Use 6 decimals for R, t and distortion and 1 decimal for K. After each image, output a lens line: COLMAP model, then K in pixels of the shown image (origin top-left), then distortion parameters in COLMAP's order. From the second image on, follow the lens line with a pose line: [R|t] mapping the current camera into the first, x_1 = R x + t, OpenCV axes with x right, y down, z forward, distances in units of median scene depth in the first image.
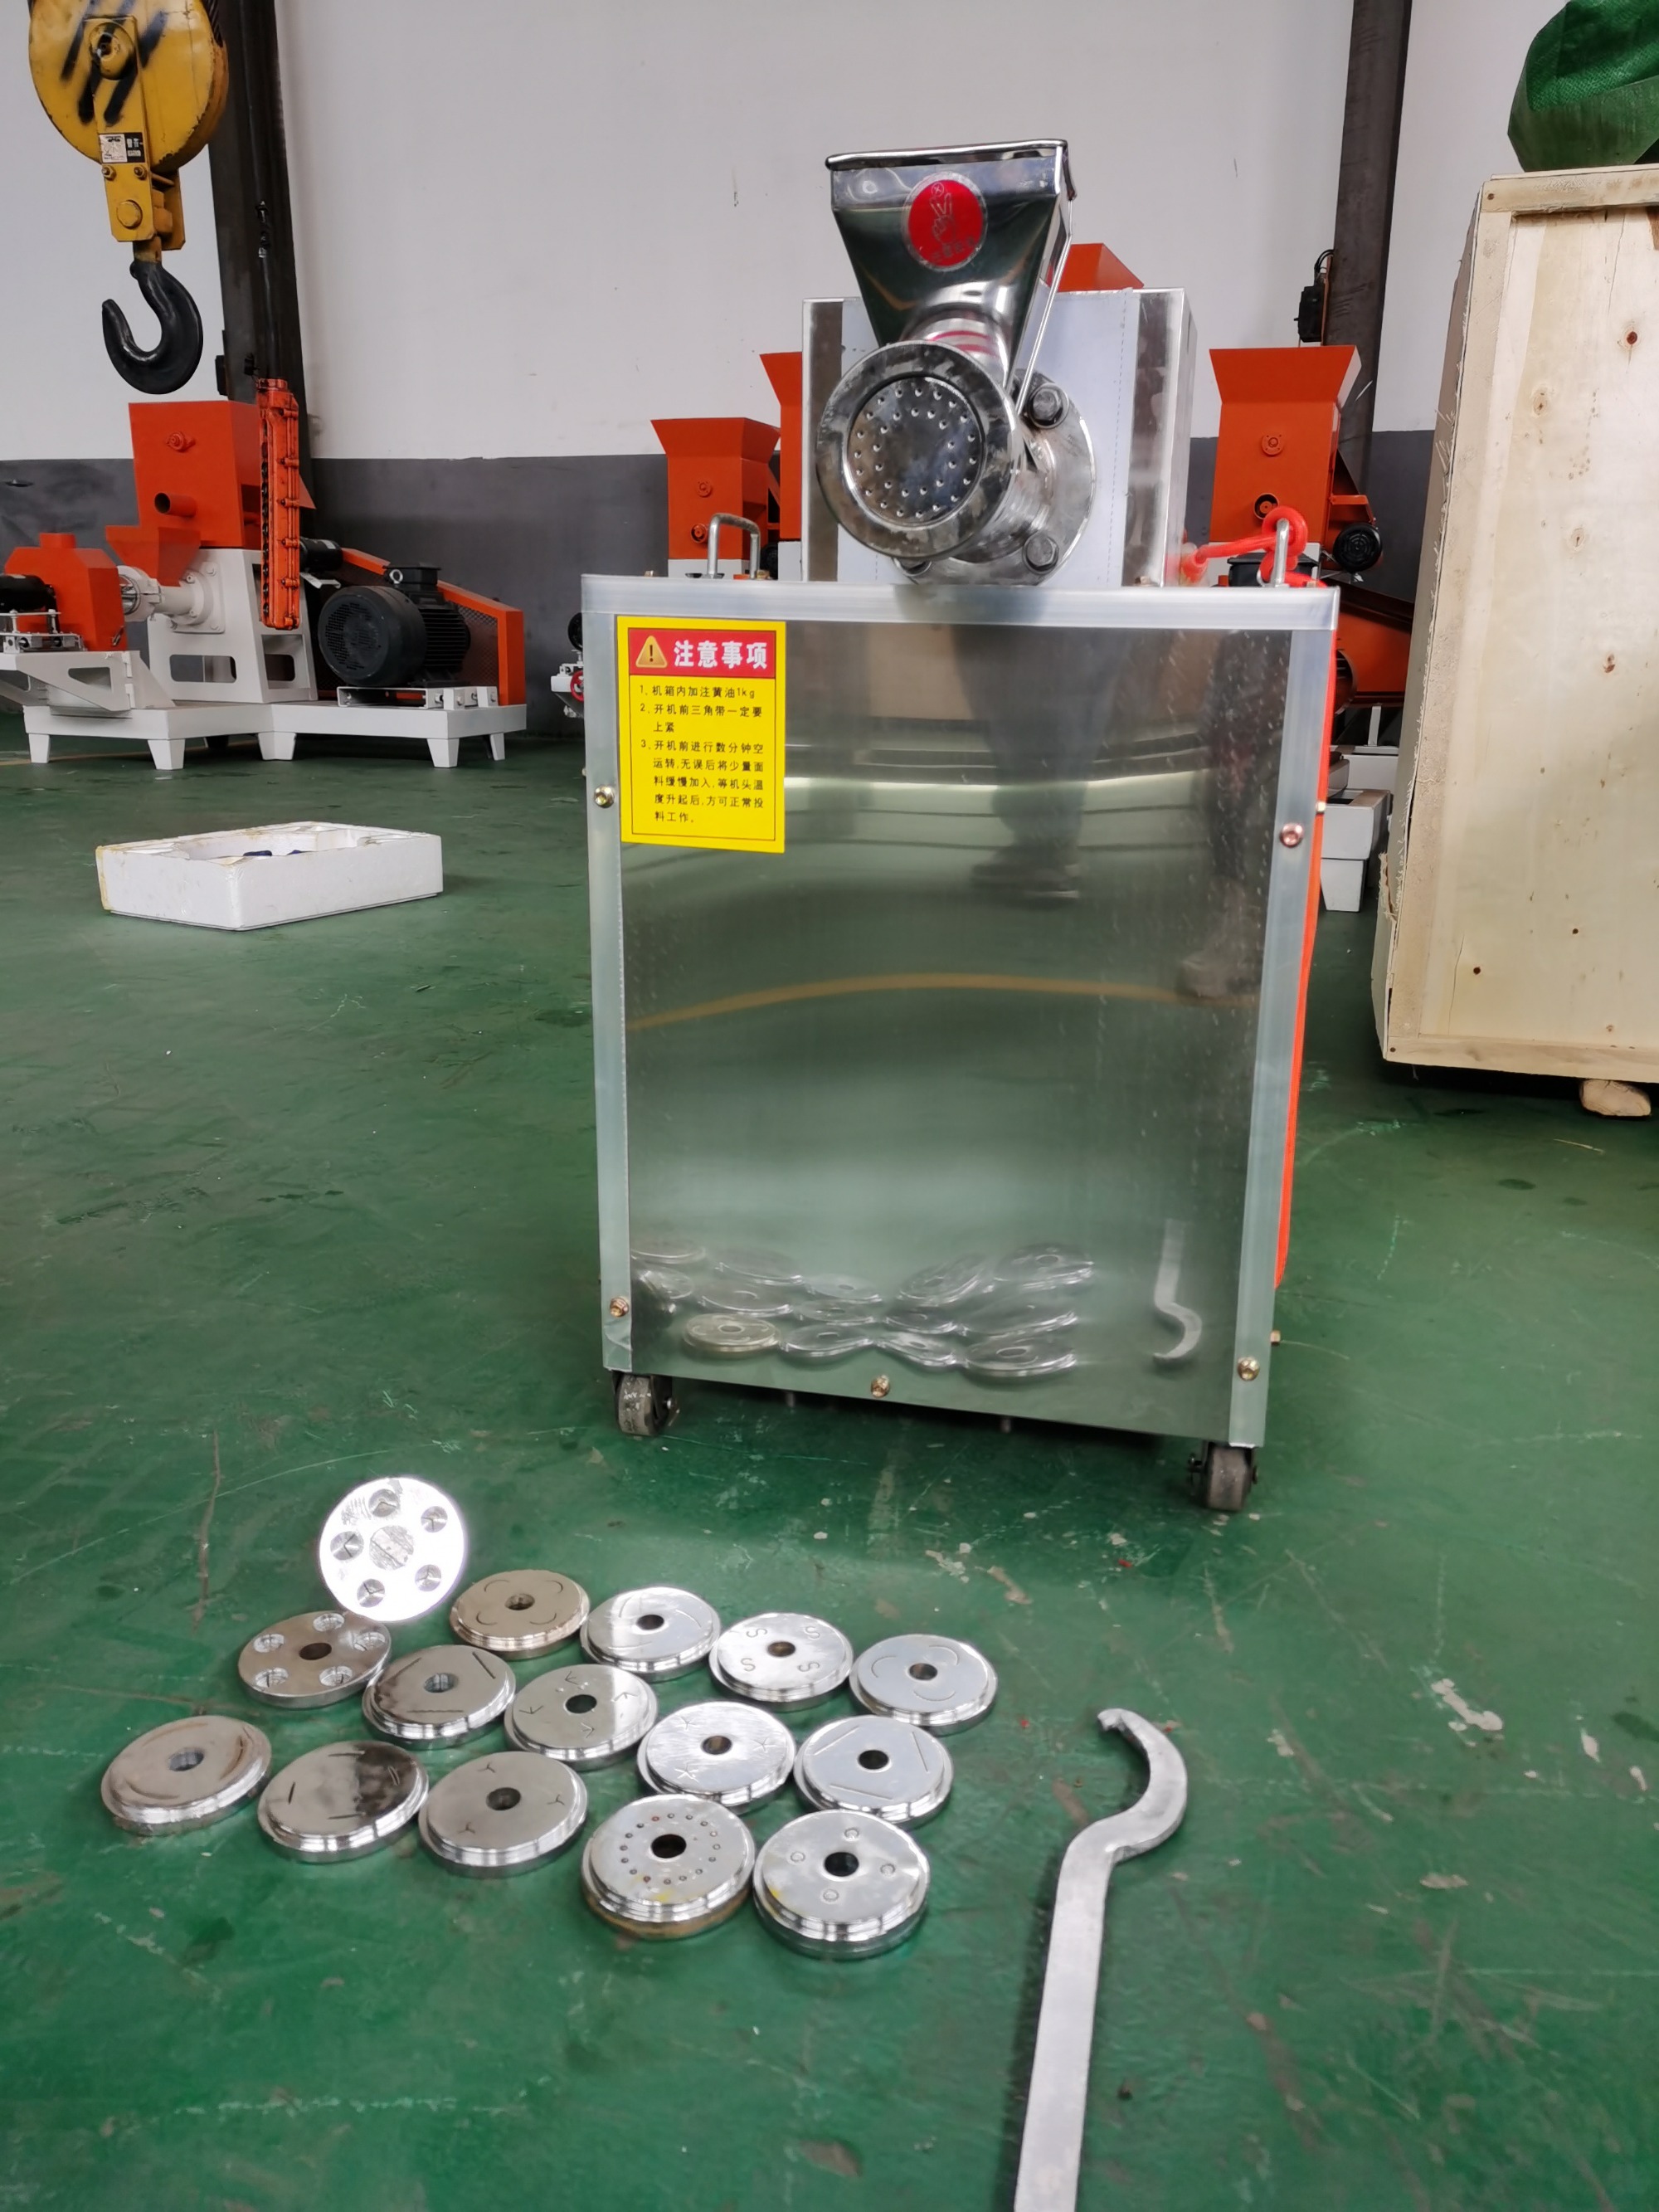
lens RADIAL K [[1679.1, 0, 889.8], [0, 1679.1, 1094.3], [0, 0, 1]] dist [0.048015, -0.010744]
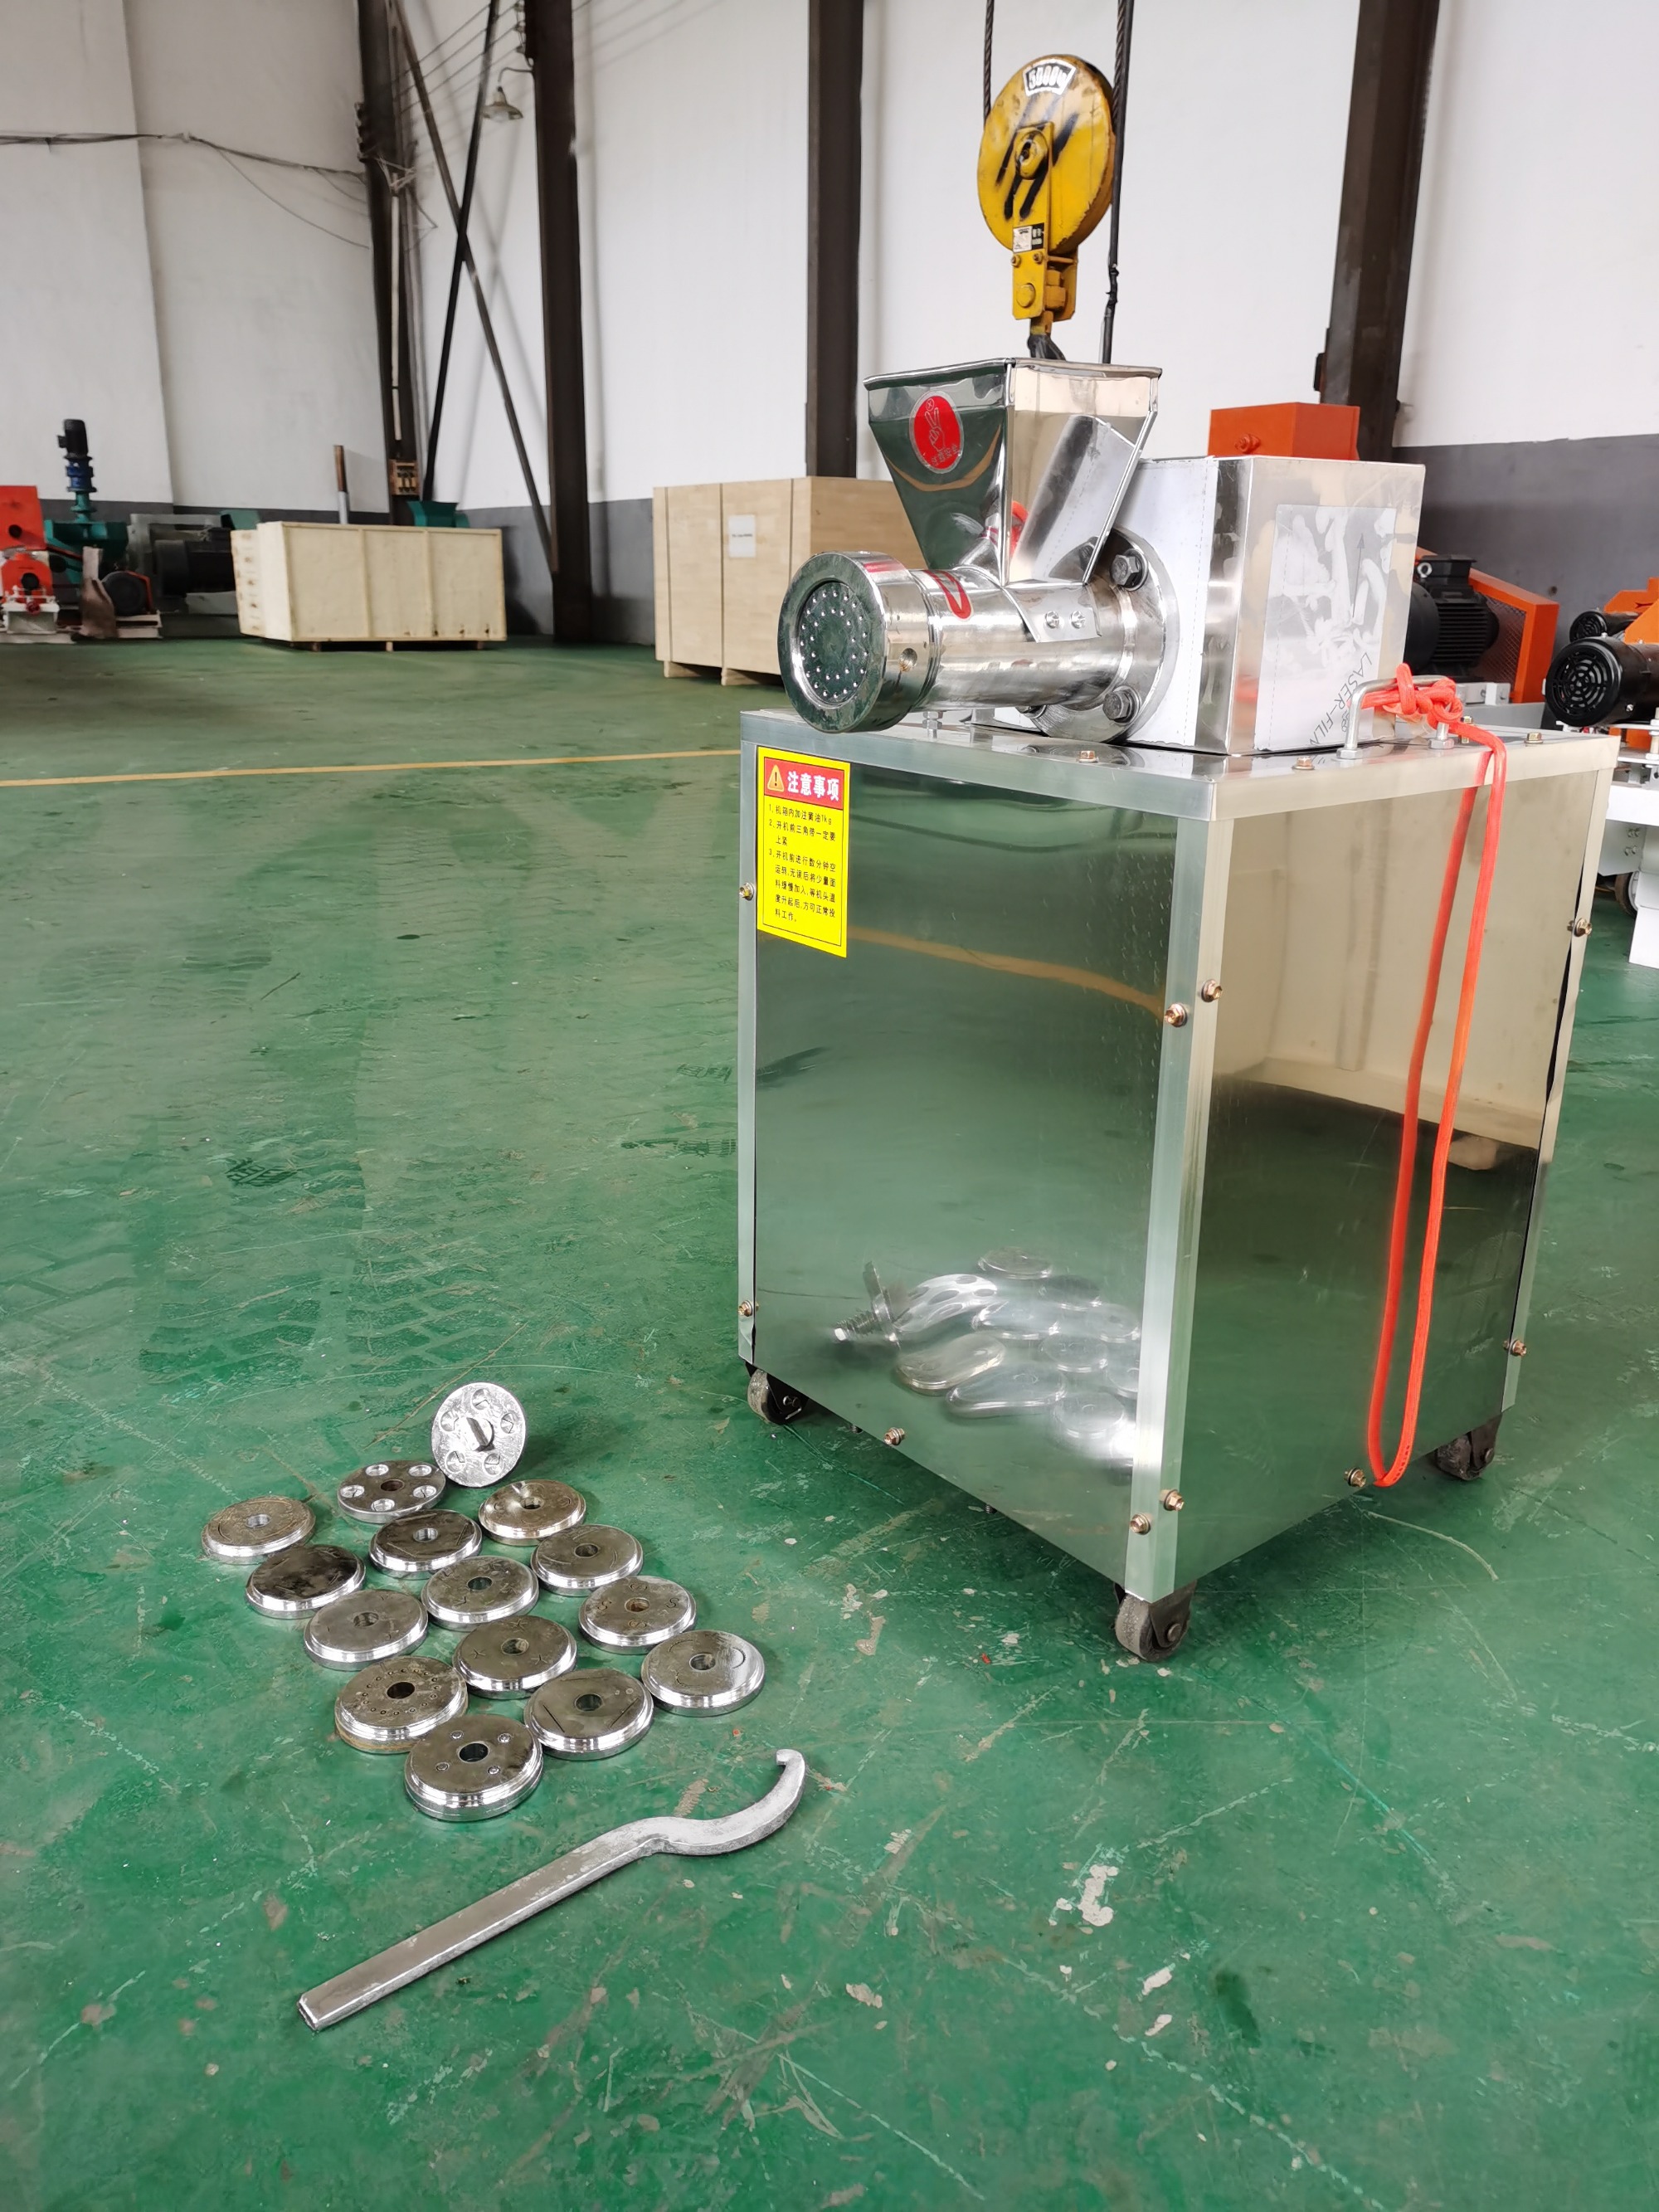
lens RADIAL K [[1679.1, 0, 820.3], [0, 1679.1, 1102.1], [0, 0, 1]] dist [0.048015, -0.010744]
pose [[0.797530, 0.184244, -0.574457, 0.579351], [-0.174976, 0.981936, 0.072010, -0.121016], [0.577347, 0.043086, 0.815361, 0.050977]]
